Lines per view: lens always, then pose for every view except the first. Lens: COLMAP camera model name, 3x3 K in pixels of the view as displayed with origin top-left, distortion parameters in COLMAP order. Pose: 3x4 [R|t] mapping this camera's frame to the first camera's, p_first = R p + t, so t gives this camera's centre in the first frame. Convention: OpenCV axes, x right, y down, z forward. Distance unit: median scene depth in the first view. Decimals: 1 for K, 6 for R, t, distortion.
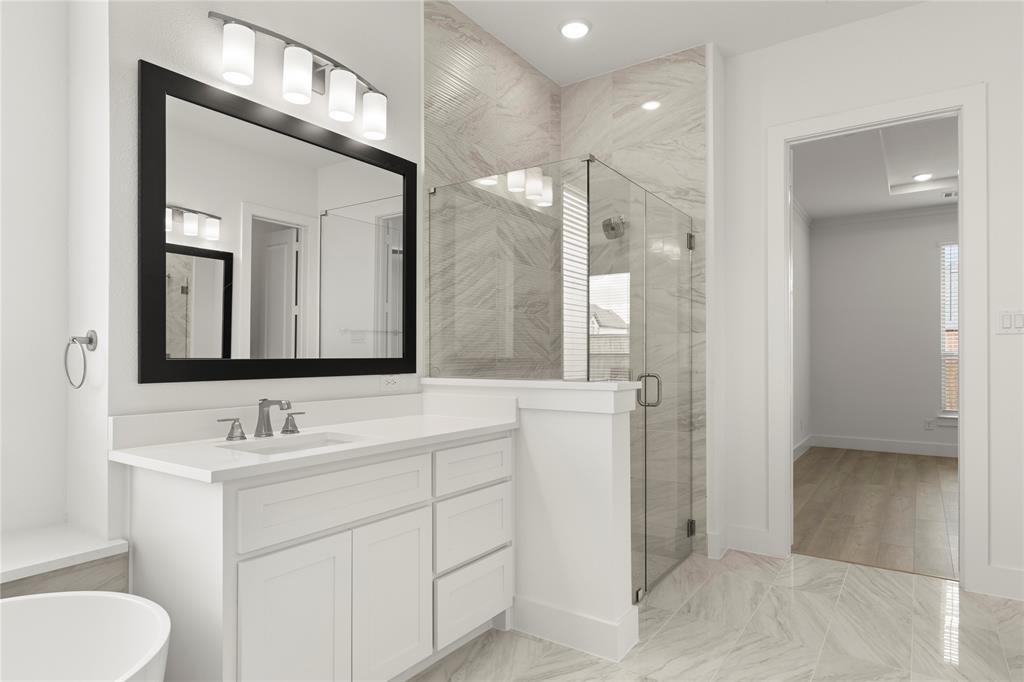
lens RADIAL K [[599.7, 0, 457.2], [0, 599.7, 360.7], [0, 0, 1]] dist [0.003377, 0.000243]
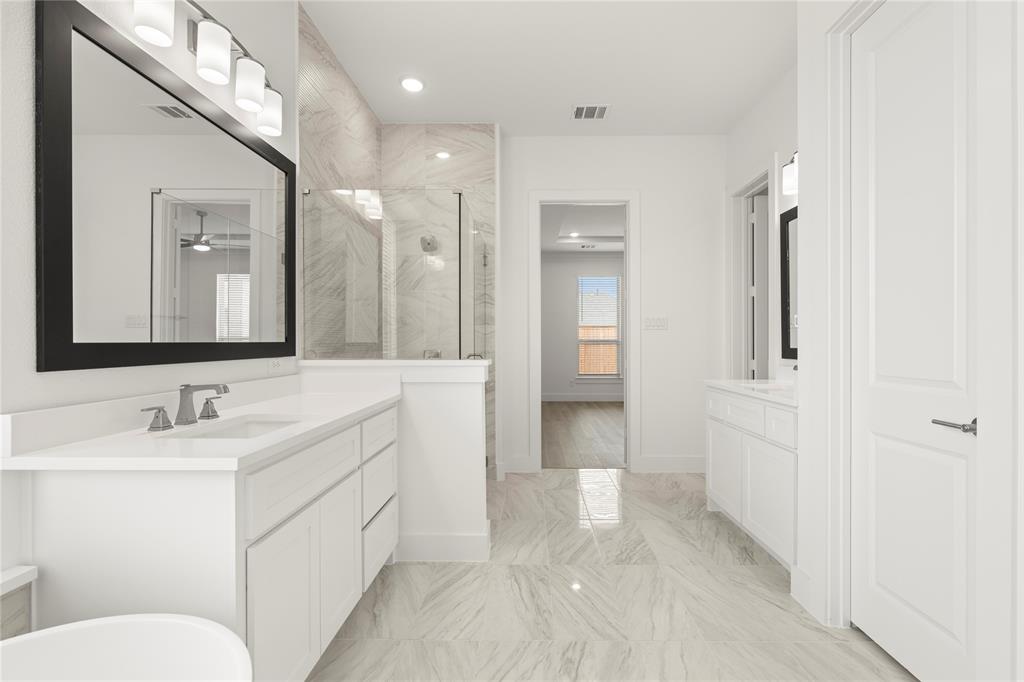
lens RADIAL K [[474.0, 0, 512.7], [0, 474.0, 350.1], [0, 0, 1]] dist [0.001604, 0.000349]
pose [[0.809864, -0.009082, 0.586548, -0.247780], [0.004123, 0.999944, 0.009789, 0.002971], [-0.586604, -0.005509, 0.809855, 0.063272]]
